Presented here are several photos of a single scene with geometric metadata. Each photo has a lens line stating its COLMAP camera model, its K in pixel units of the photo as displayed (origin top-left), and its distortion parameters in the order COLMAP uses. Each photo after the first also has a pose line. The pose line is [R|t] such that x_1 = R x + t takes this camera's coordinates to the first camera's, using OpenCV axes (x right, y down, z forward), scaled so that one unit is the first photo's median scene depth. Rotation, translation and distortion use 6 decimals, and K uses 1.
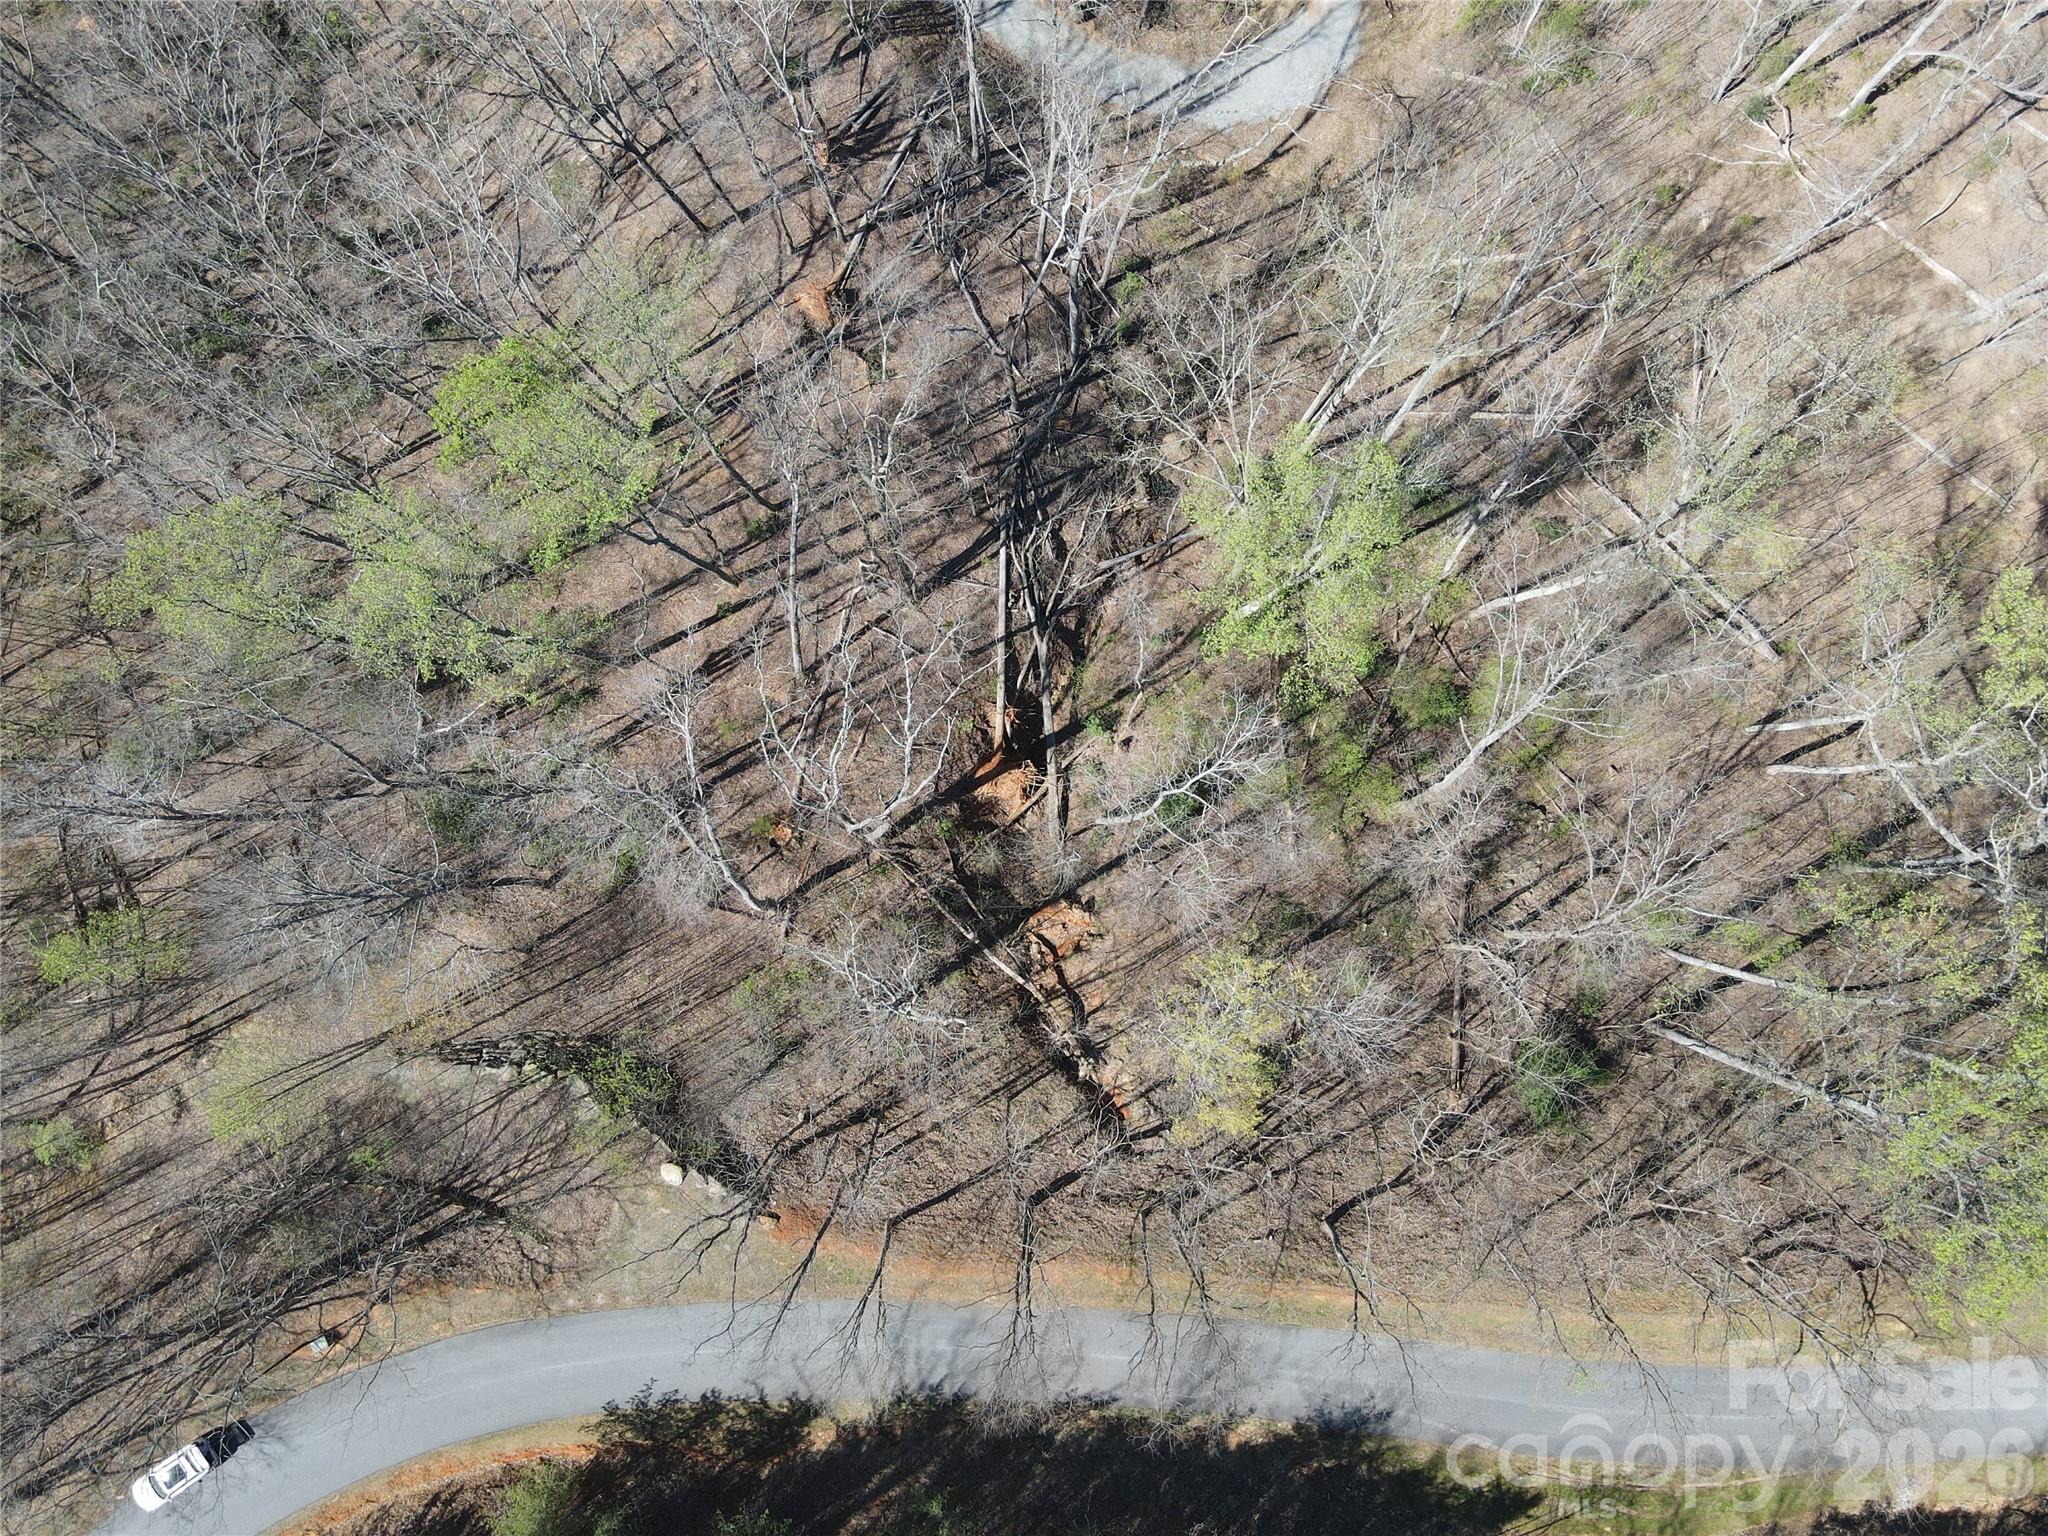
lens RADIAL K [[1480.5, 0, 1008.3], [0, 1480.5, 767.3], [0, 0, 1]] dist [-0.012155, 0.013192]
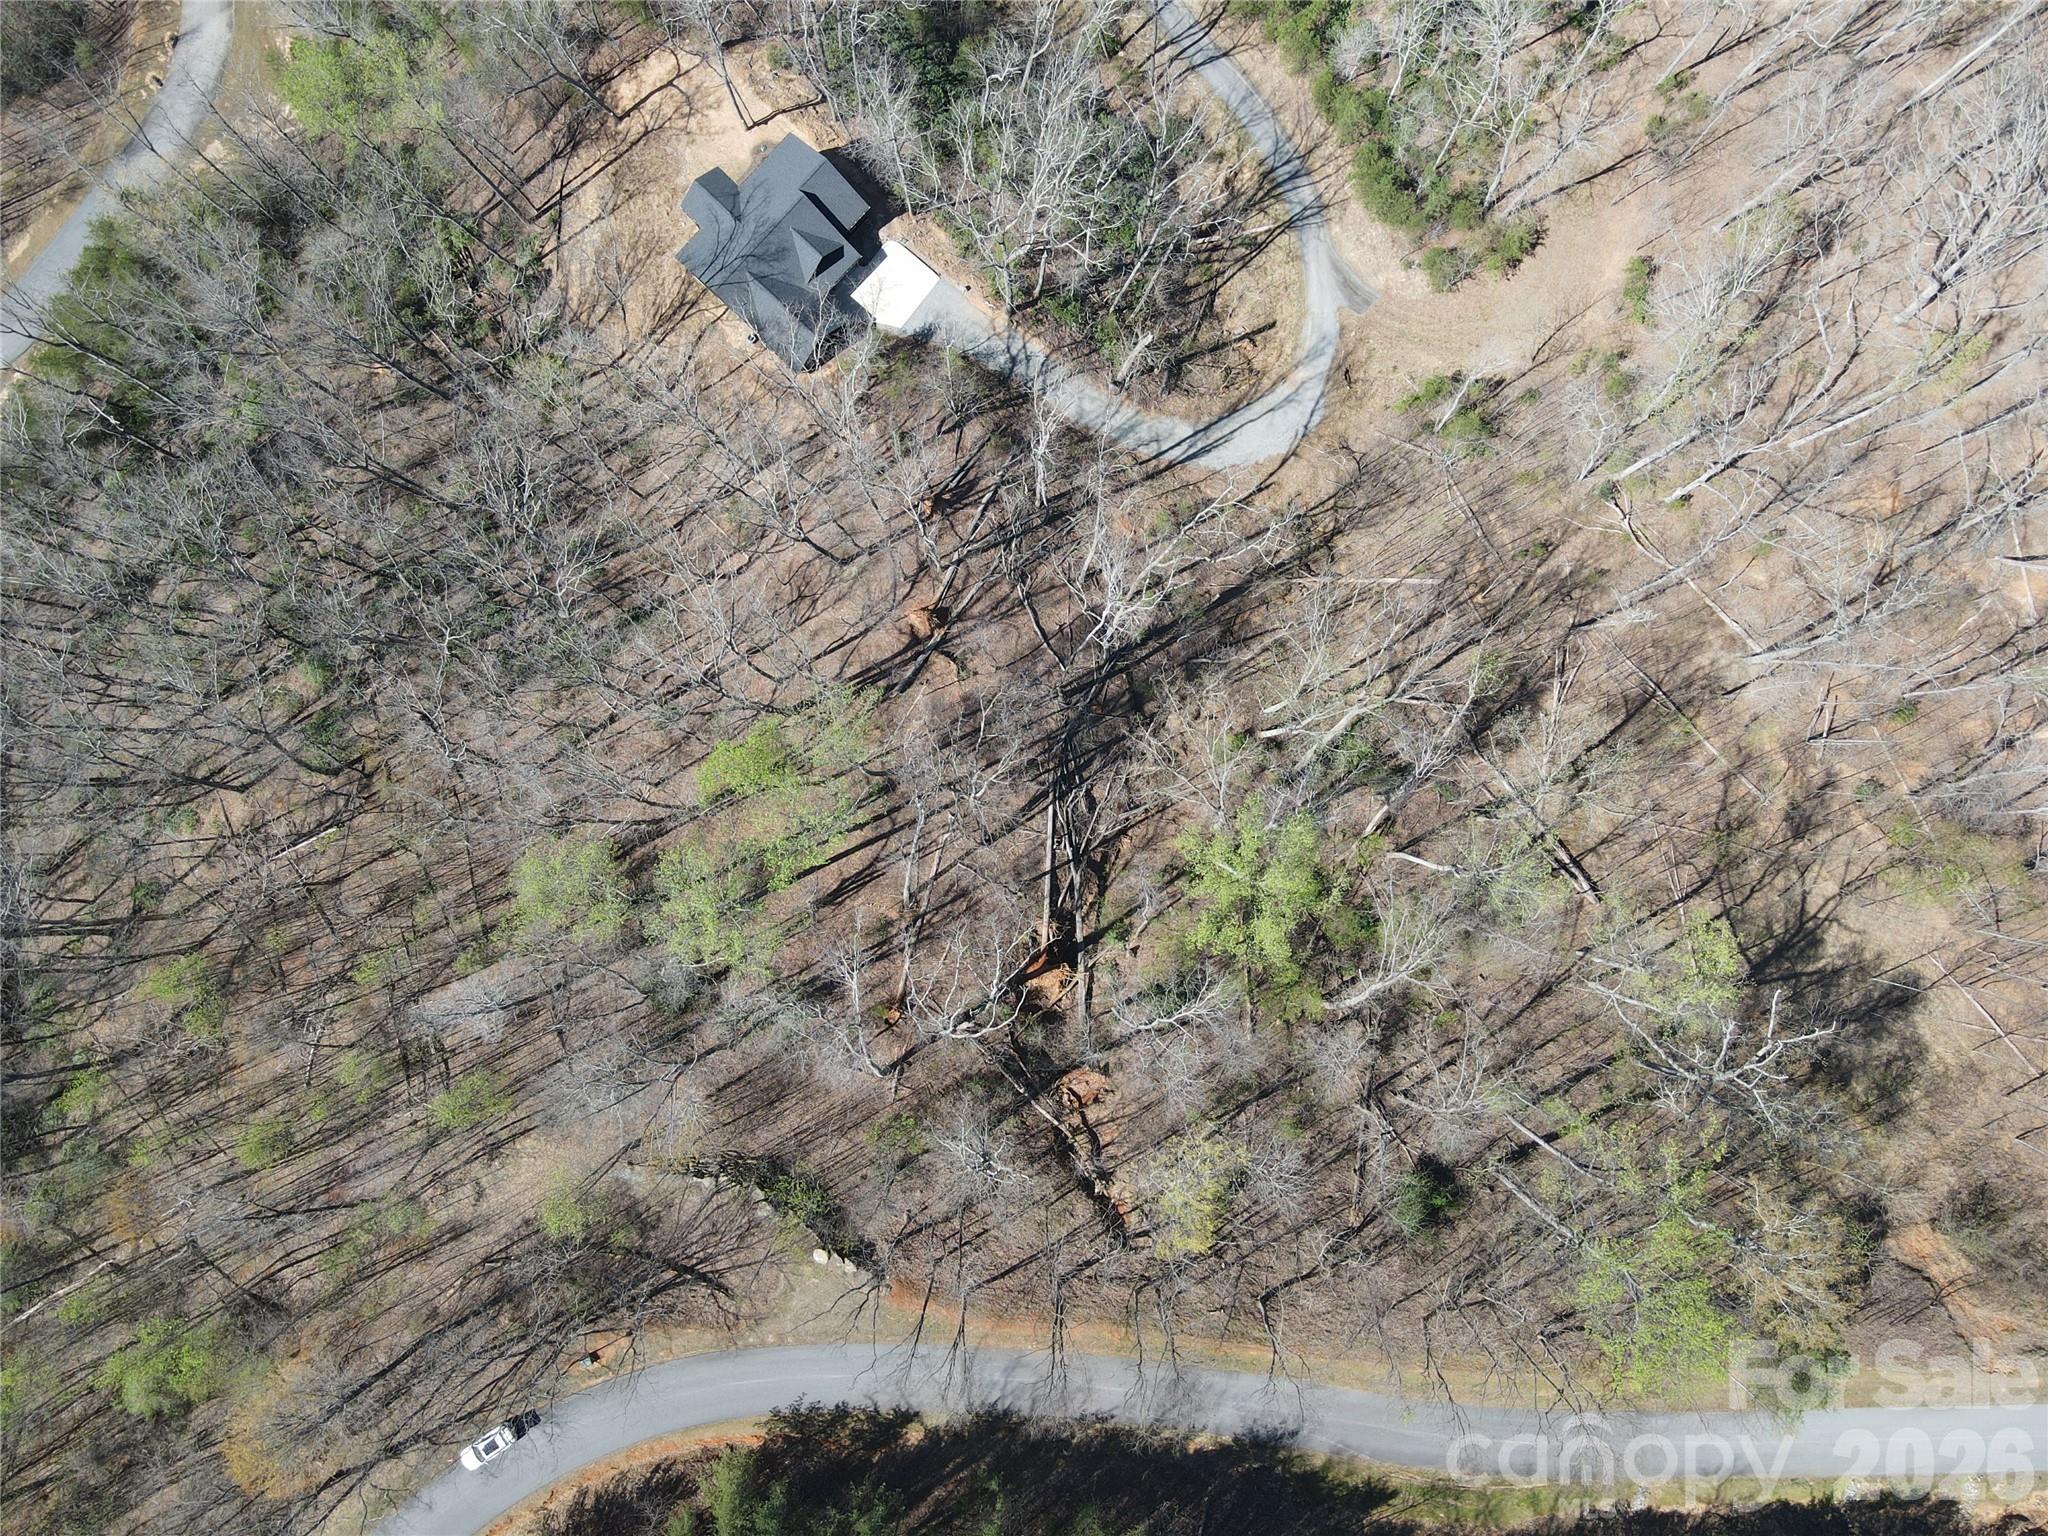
lens RADIAL K [[1469.0, 0, 1006.1], [0, 1469.0, 761.6], [0, 0, 1]] dist [-0.039951, 0.067163]
pose [[0.999501, 0.030925, -0.006425, -0.042168], [-0.030963, 0.999504, -0.005753, -0.198670], [0.006243, 0.005949, 0.999963, -0.429680]]
